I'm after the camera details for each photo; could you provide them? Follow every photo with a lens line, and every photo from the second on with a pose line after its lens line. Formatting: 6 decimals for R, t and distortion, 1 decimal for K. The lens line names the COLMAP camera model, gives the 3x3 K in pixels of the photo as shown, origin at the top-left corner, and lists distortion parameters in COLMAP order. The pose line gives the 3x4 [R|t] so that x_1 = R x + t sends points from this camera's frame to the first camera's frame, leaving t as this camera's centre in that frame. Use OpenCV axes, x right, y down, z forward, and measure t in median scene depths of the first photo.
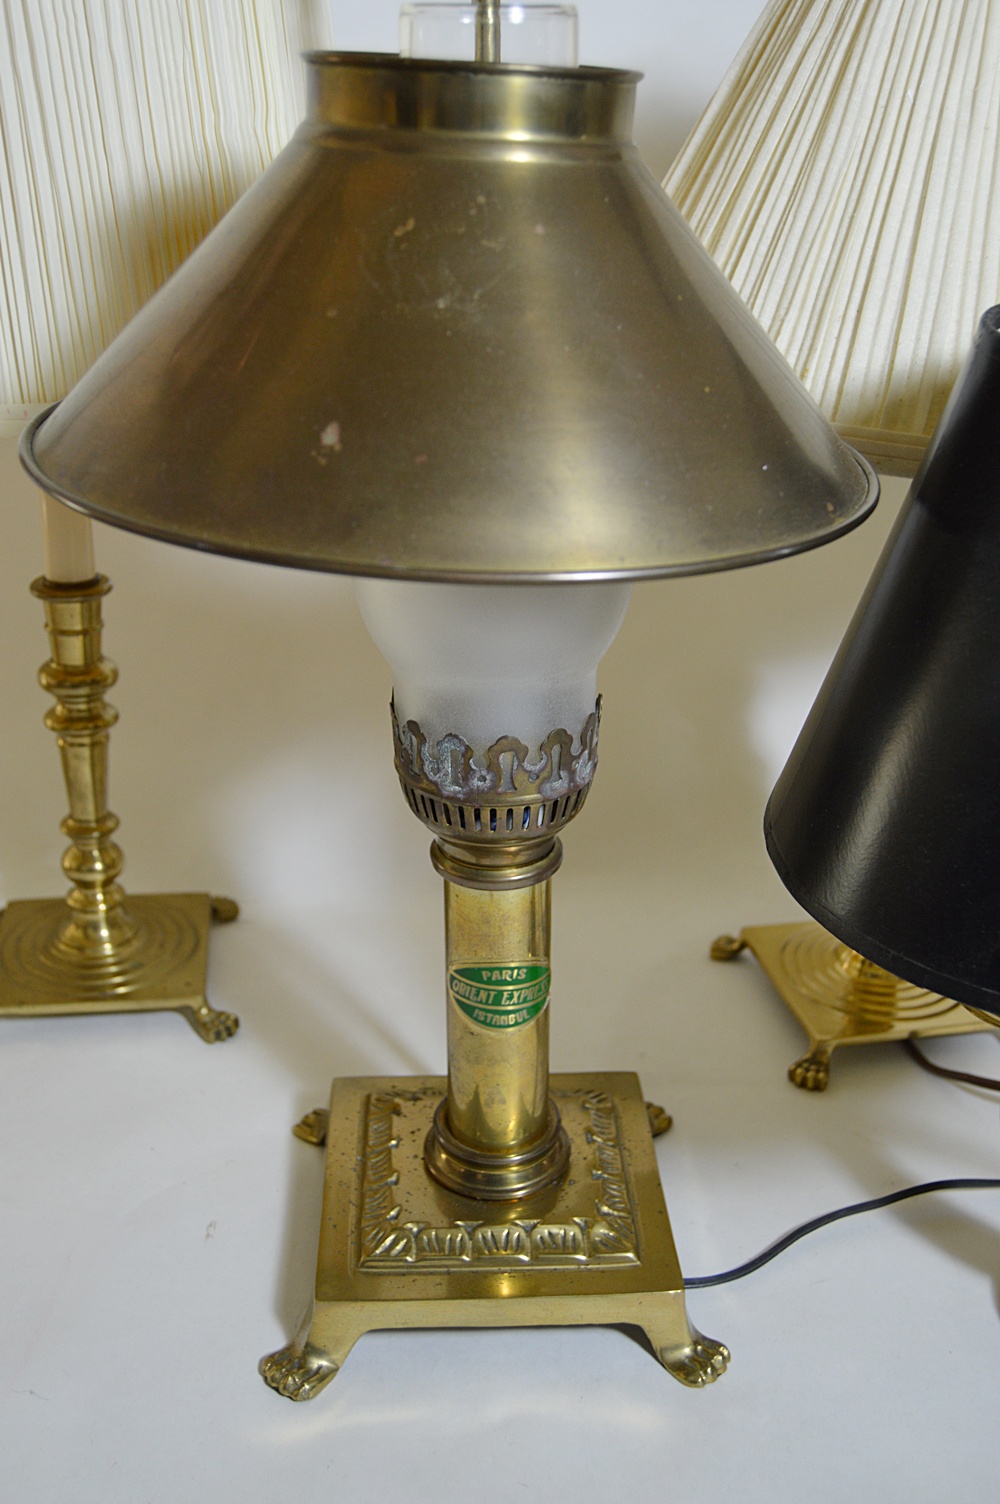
lens RADIAL K [[1480.3, 0, 516.4], [0, 1480.3, 757.8], [0, 0, 1]] dist [-0.077562, 0.000000]
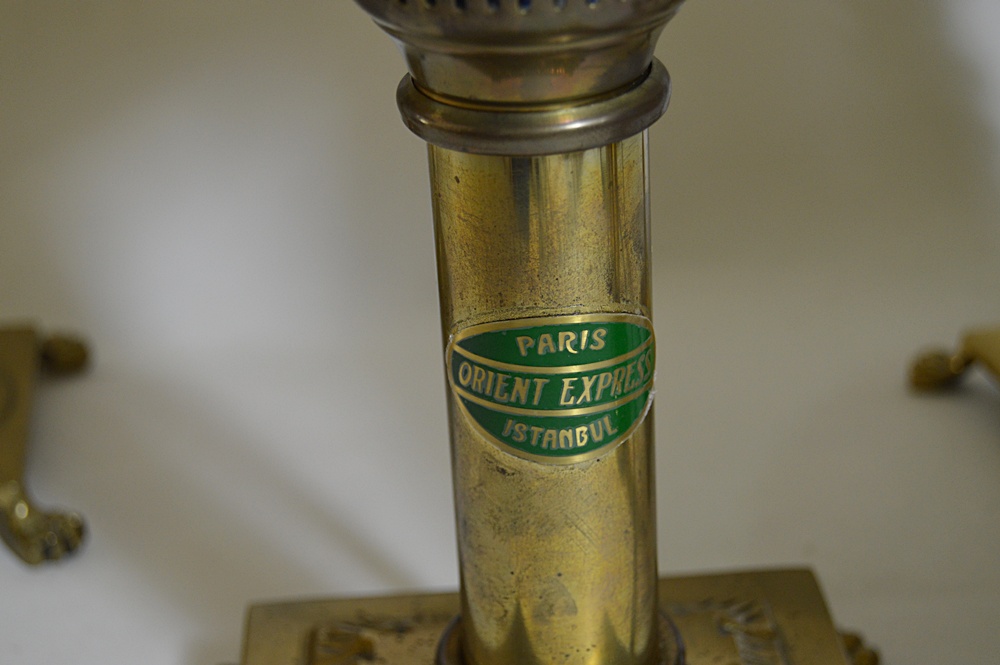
lens RADIAL K [[2017.7, 0, 496.5], [0, 2017.7, 330.1], [0, 0, 1]] dist [-0.116962, 0.000000]
pose [[0.998332, -0.052818, -0.023299, -0.013209], [0.053493, 0.998136, 0.029389, 0.115023], [0.021703, -0.030586, 0.999296, 0.312183]]
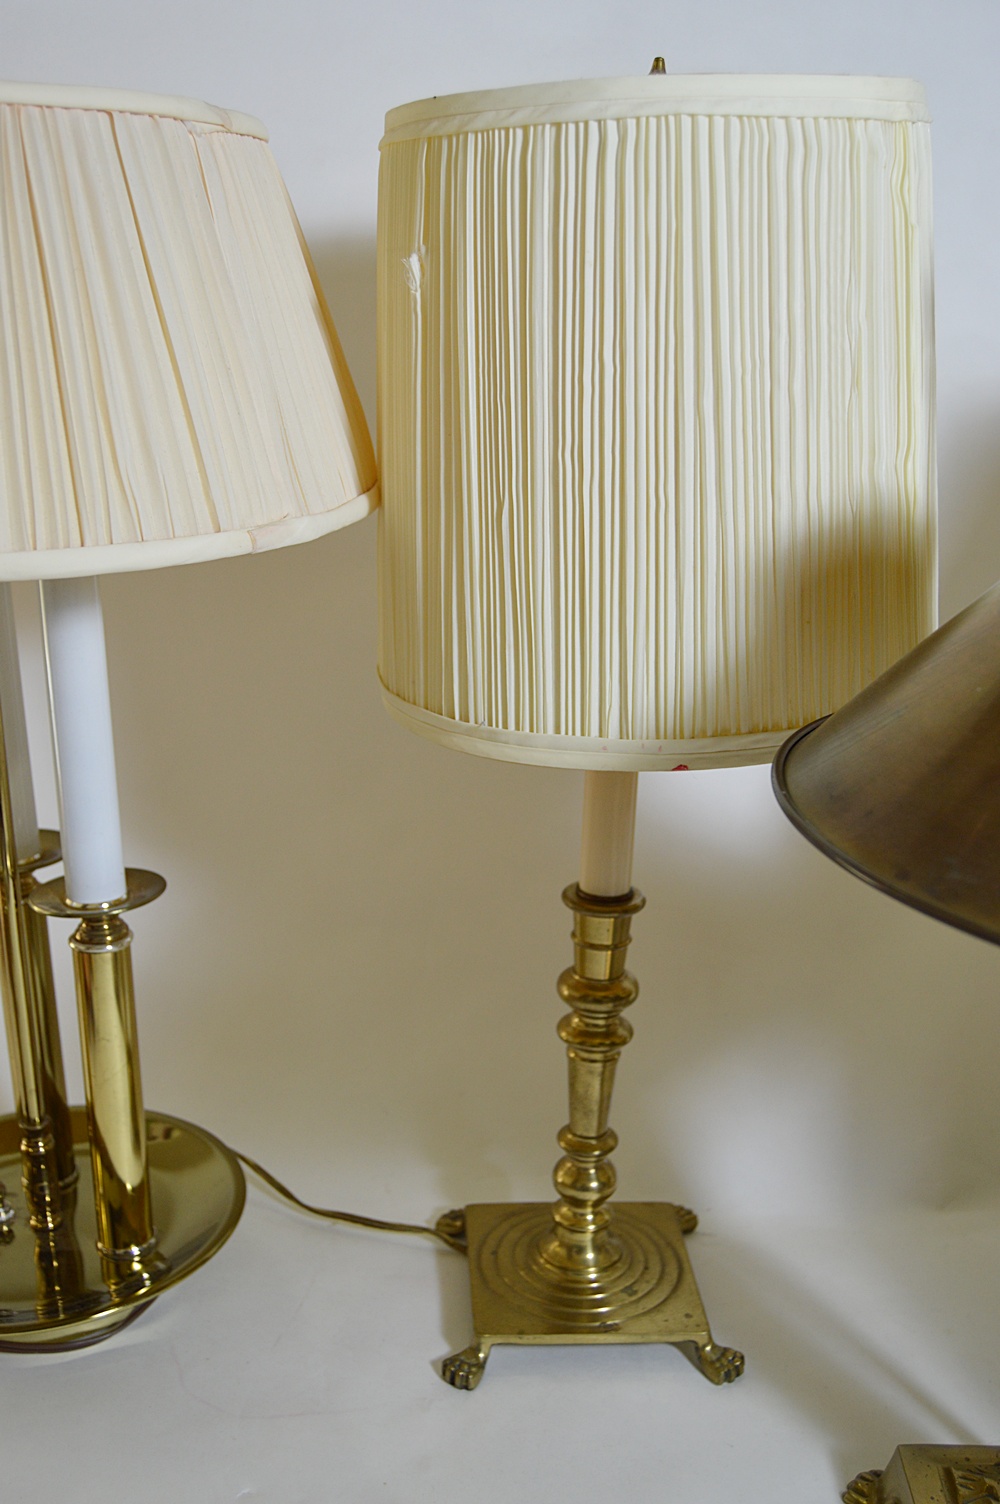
lens RADIAL K [[1480.3, 0, 505.4], [0, 1480.3, 755.0], [0, 0, 1]] dist [-0.077562, 0.000000]
pose [[0.996370, 0.024972, -0.081378, -0.350566], [-0.035095, 0.991480, -0.125444, -0.104094], [0.077552, 0.127845, 0.988758, 0.026778]]
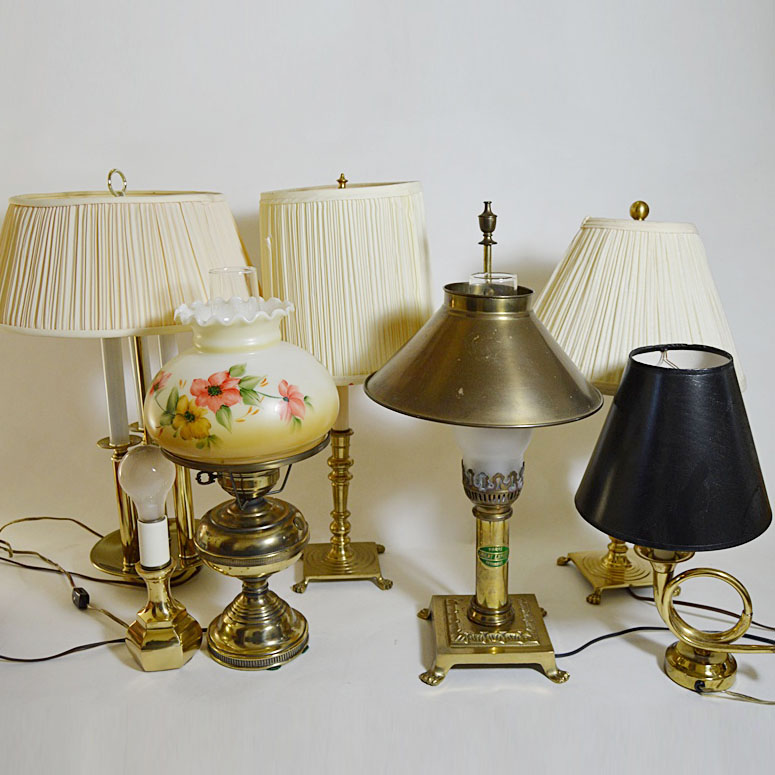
lens RADIAL K [[789.0, 0, 404.4], [0, 789.0, 387.3], [0, 0, 1]] dist [-0.082320, 0.000000]
pose [[0.998915, -0.010676, -0.045339, -0.118313], [0.002483, 0.984200, -0.177043, 0.096100], [0.046513, 0.176738, 0.983158, -0.721559]]
